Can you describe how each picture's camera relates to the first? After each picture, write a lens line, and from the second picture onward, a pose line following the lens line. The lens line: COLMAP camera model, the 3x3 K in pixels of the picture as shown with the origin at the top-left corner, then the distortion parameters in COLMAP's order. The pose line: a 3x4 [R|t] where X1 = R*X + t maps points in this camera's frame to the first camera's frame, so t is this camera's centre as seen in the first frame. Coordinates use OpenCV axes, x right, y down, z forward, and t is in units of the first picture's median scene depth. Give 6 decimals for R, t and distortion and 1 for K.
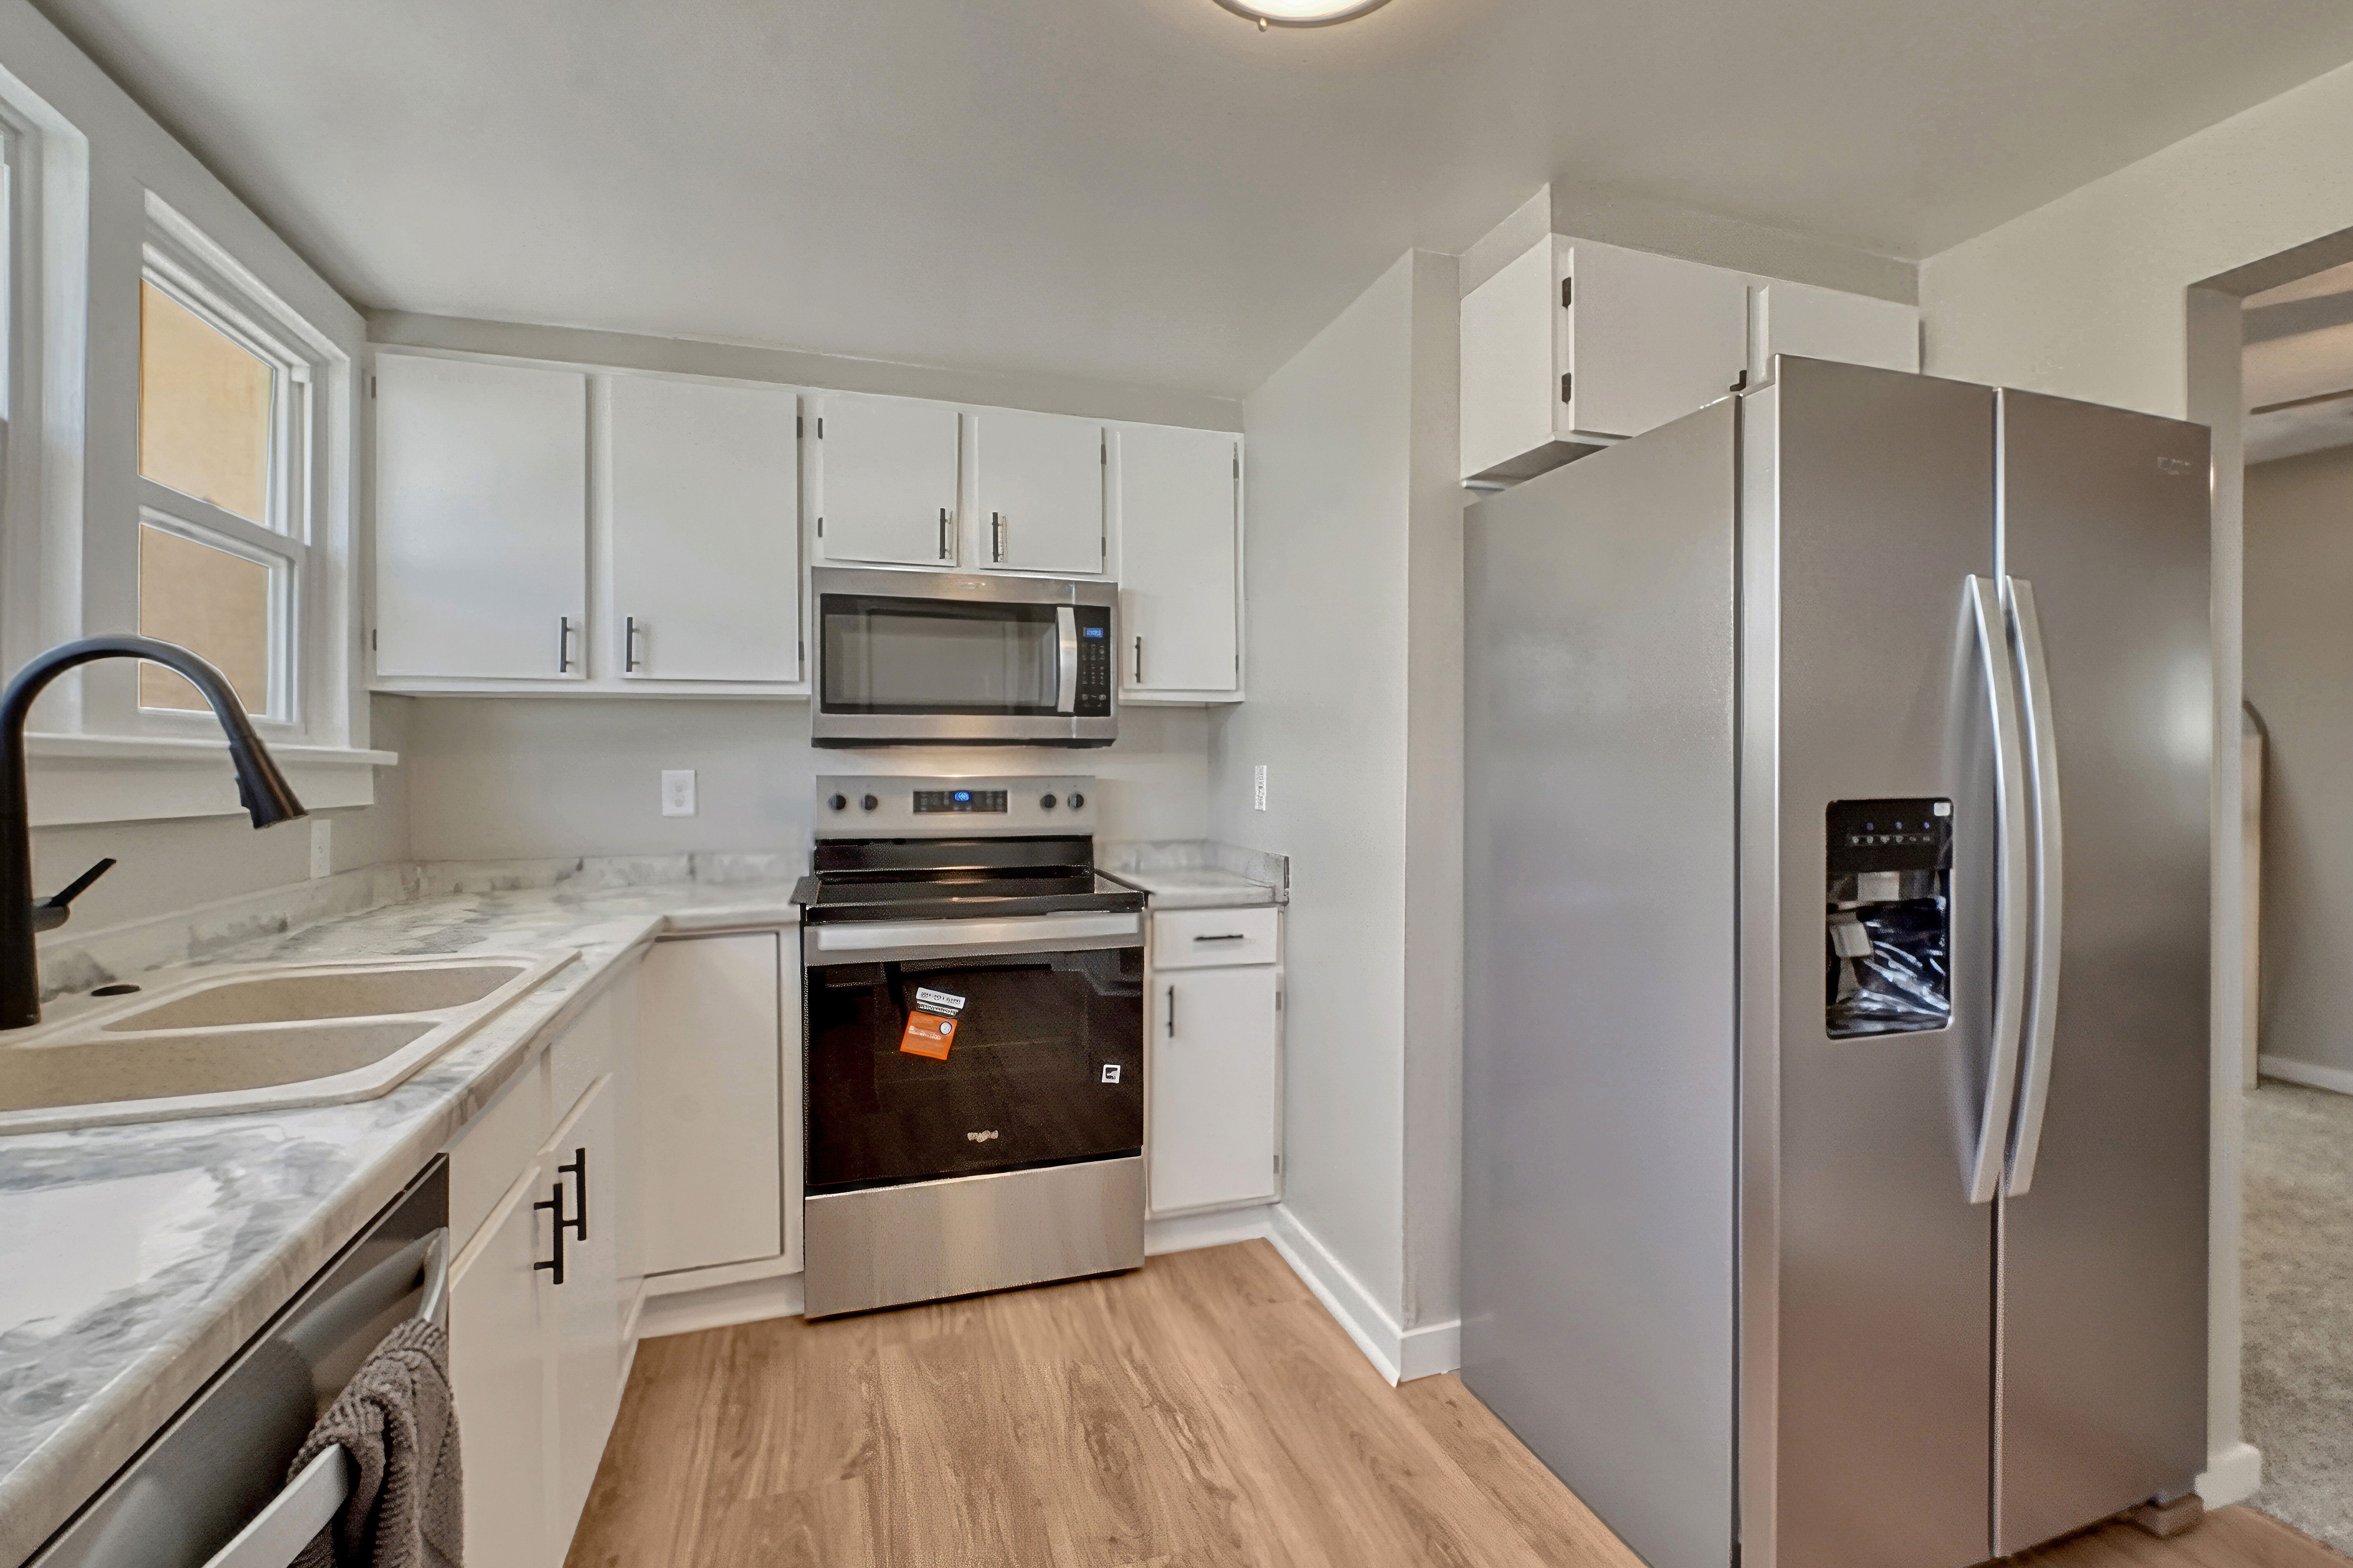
lens RADIAL K [[1059.6, 0, 1178.3], [0, 1059.6, 766.4], [0, 0, 1]] dist [-0.003357, -0.000789]
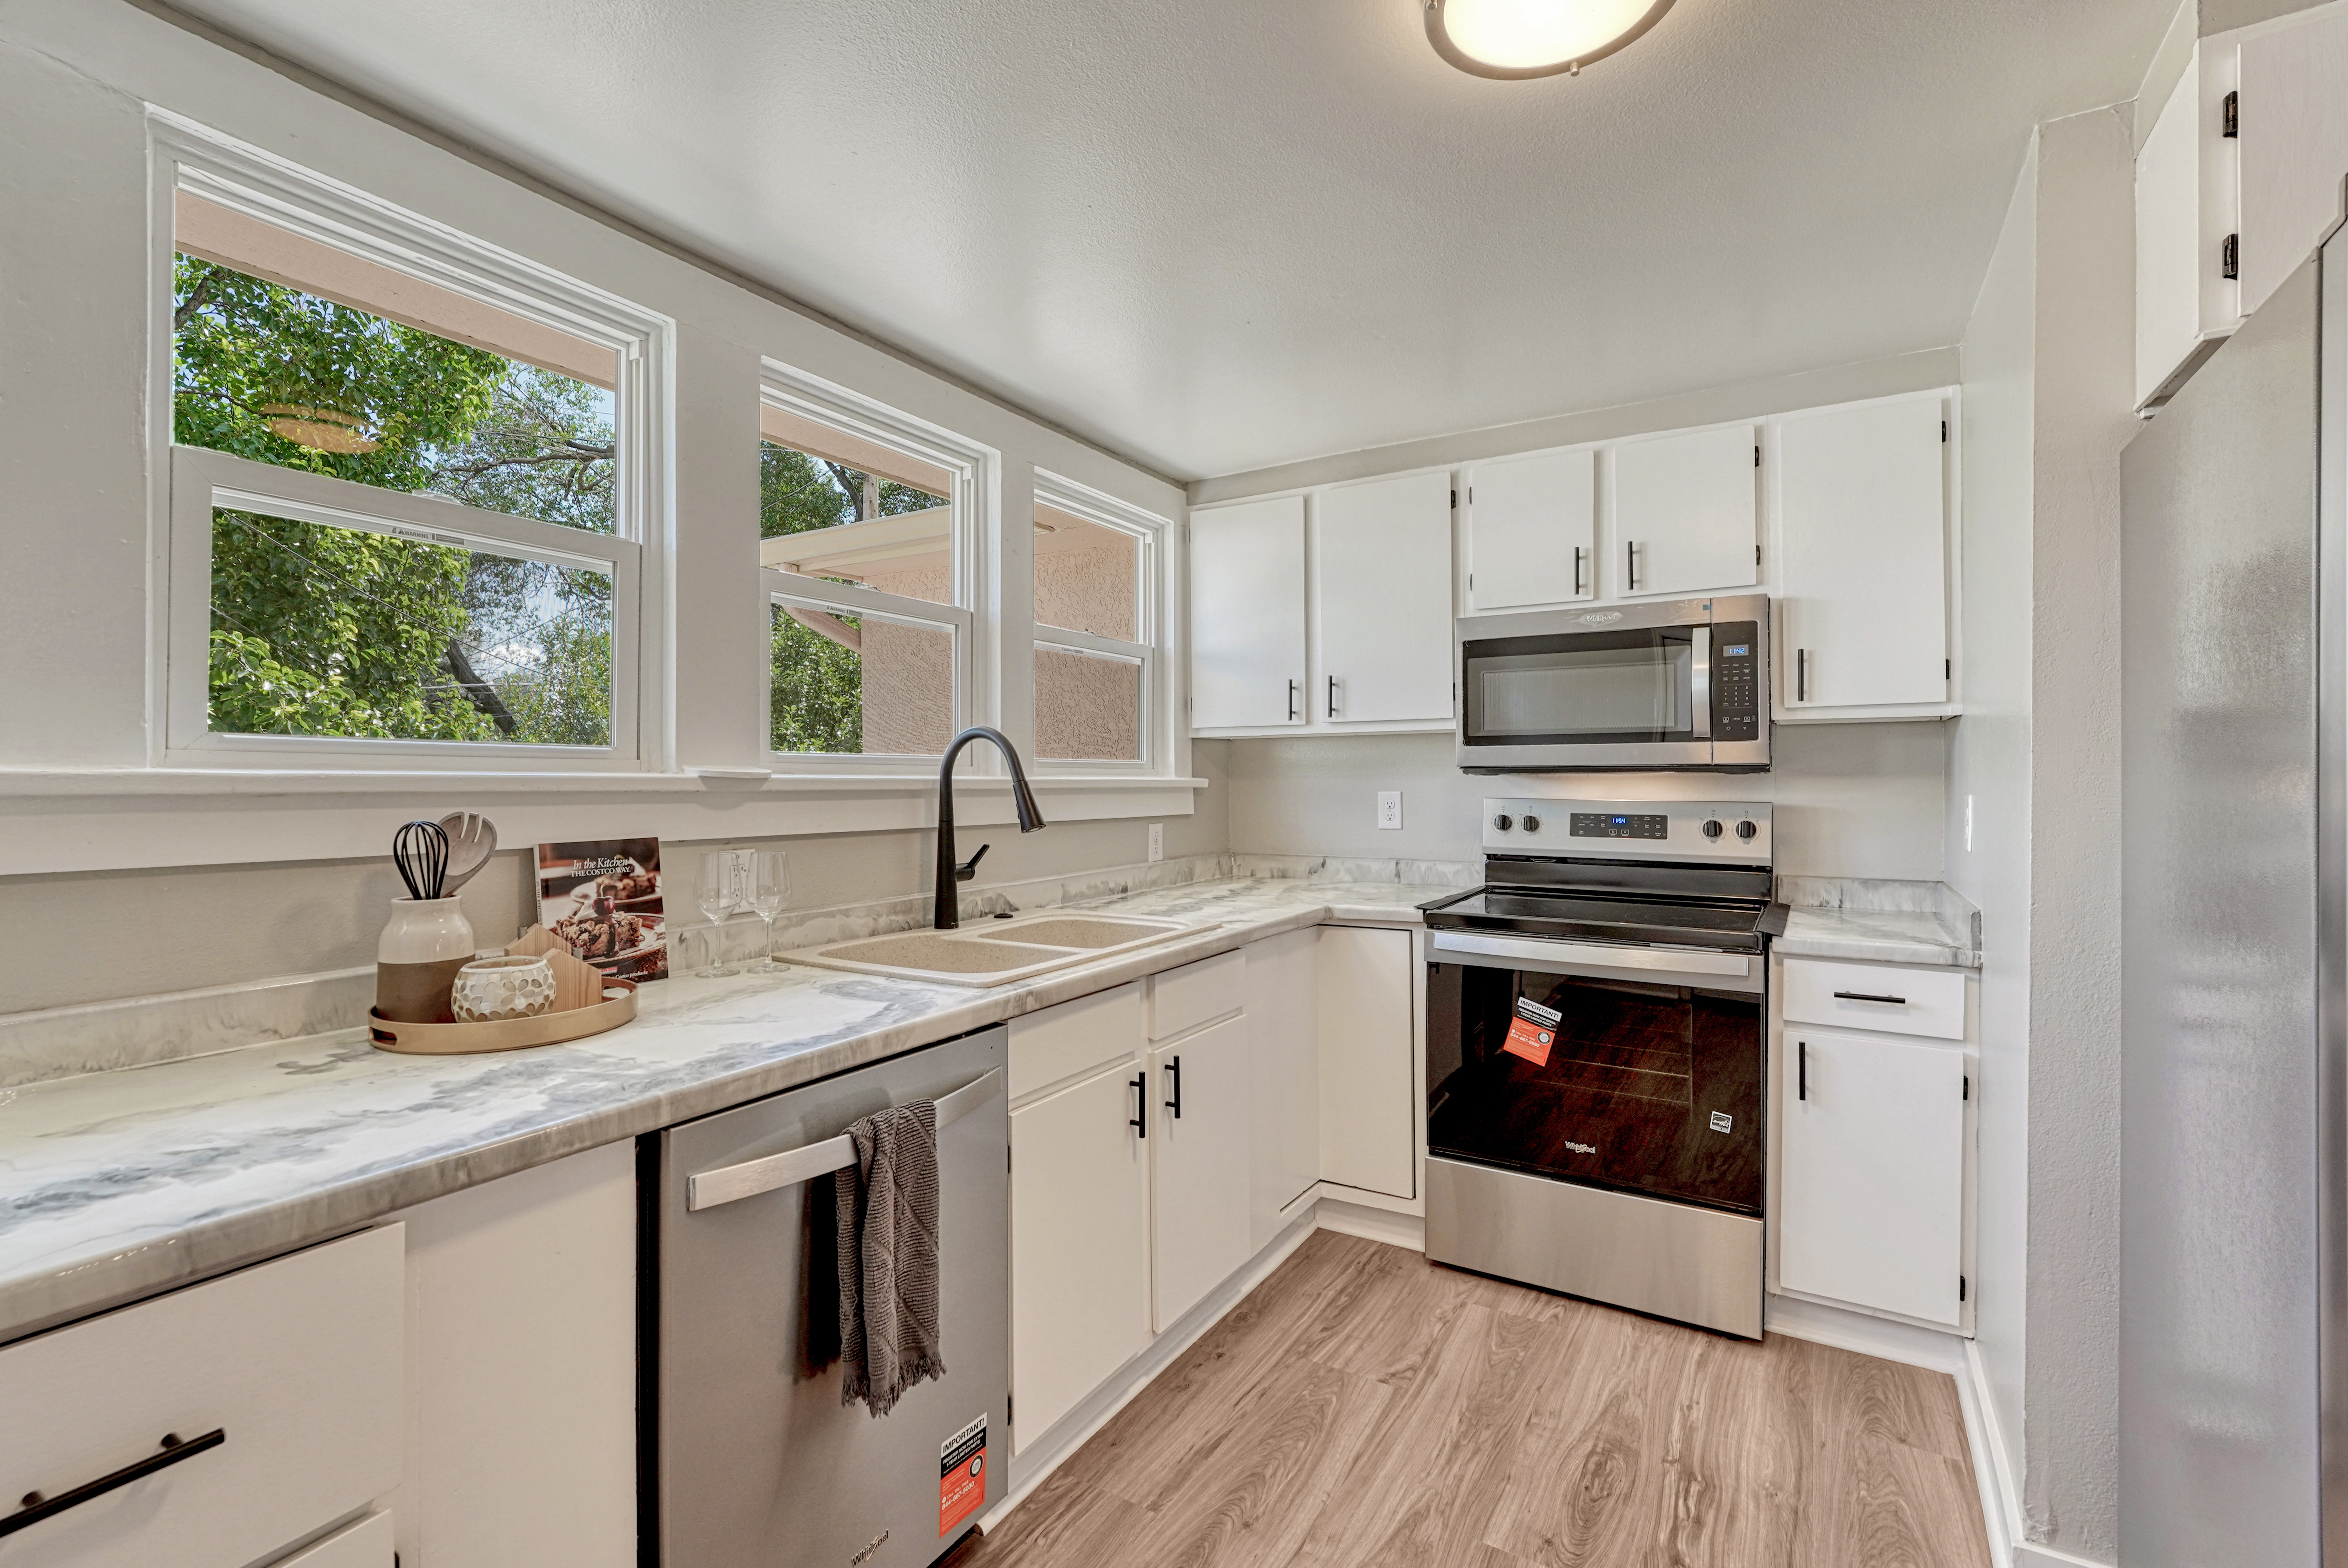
lens RADIAL K [[1015.8, 0, 1184.2], [0, 1015.8, 781.4], [0, 0, 1]] dist [0.000934, -0.000174]
pose [[0.653486, 0.004999, -0.756922, 0.313855], [0.001413, 0.999968, 0.007824, -0.020843], [0.756937, -0.006183, 0.653458, 0.049451]]
